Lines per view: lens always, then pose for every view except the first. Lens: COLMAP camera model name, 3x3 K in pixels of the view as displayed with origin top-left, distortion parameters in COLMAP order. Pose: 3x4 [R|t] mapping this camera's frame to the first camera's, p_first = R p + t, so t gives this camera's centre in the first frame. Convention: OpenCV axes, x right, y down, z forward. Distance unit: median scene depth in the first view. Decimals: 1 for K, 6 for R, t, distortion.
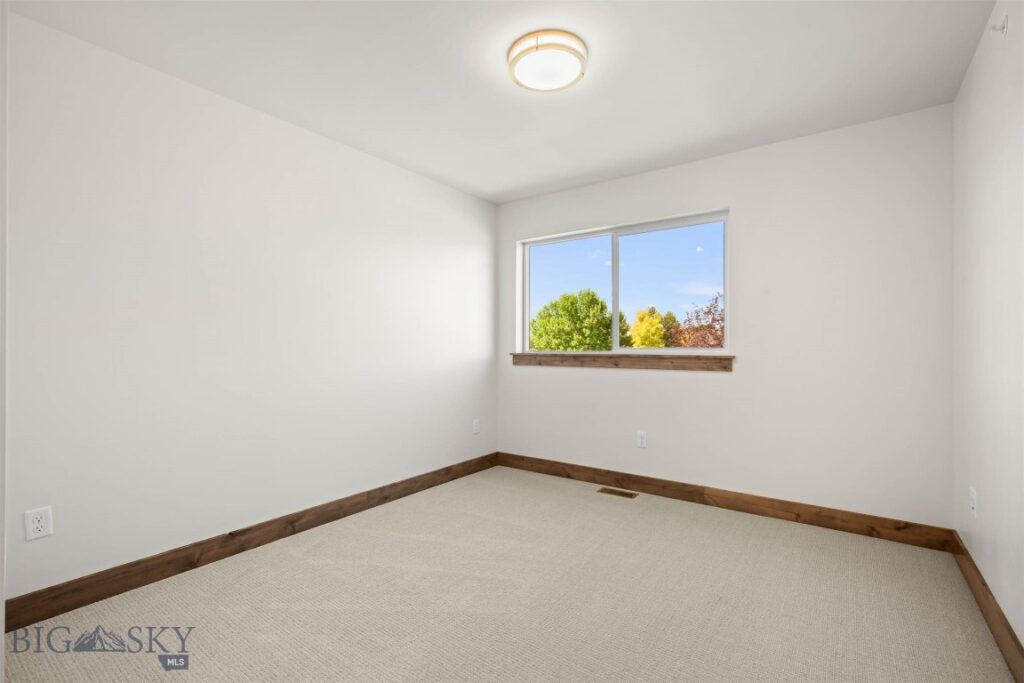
lens RADIAL K [[459.4, 0, 509.2], [0, 459.4, 344.2], [0, 0, 1]] dist [0.008533, 0.000216]
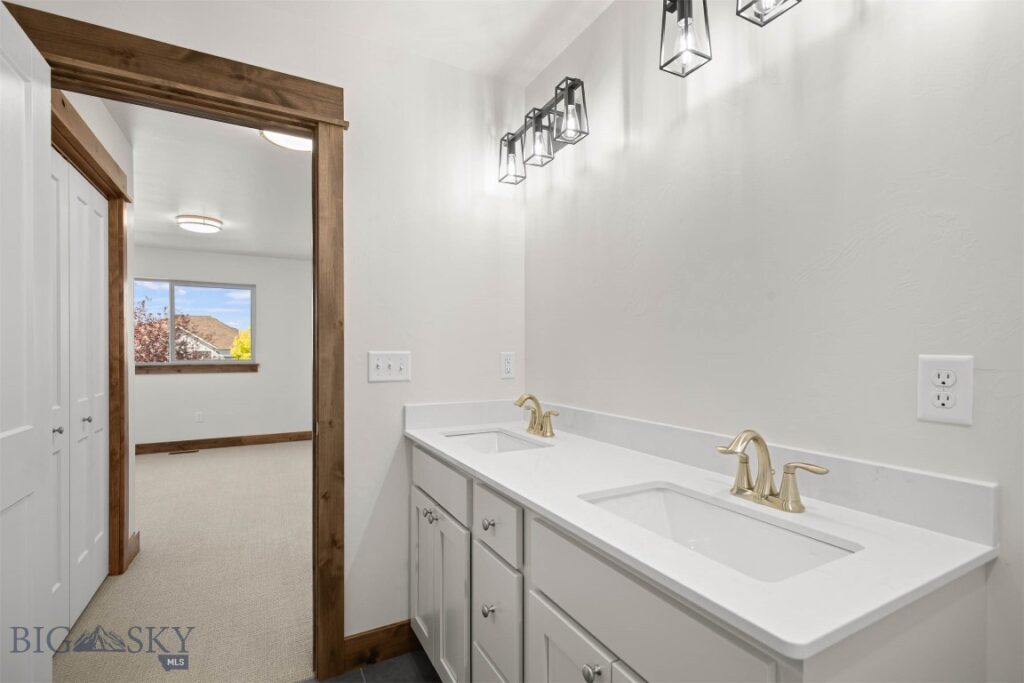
lens RADIAL K [[469.0, 0, 512.4], [0, 469.0, 350.2], [0, 0, 1]] dist [0.001569, 0.000117]
pose [[0.425942, 0.000290, 0.904750, -0.815345], [-0.004136, 0.999990, 0.001627, -0.038524], [-0.904741, -0.004435, 0.425939, -0.774677]]
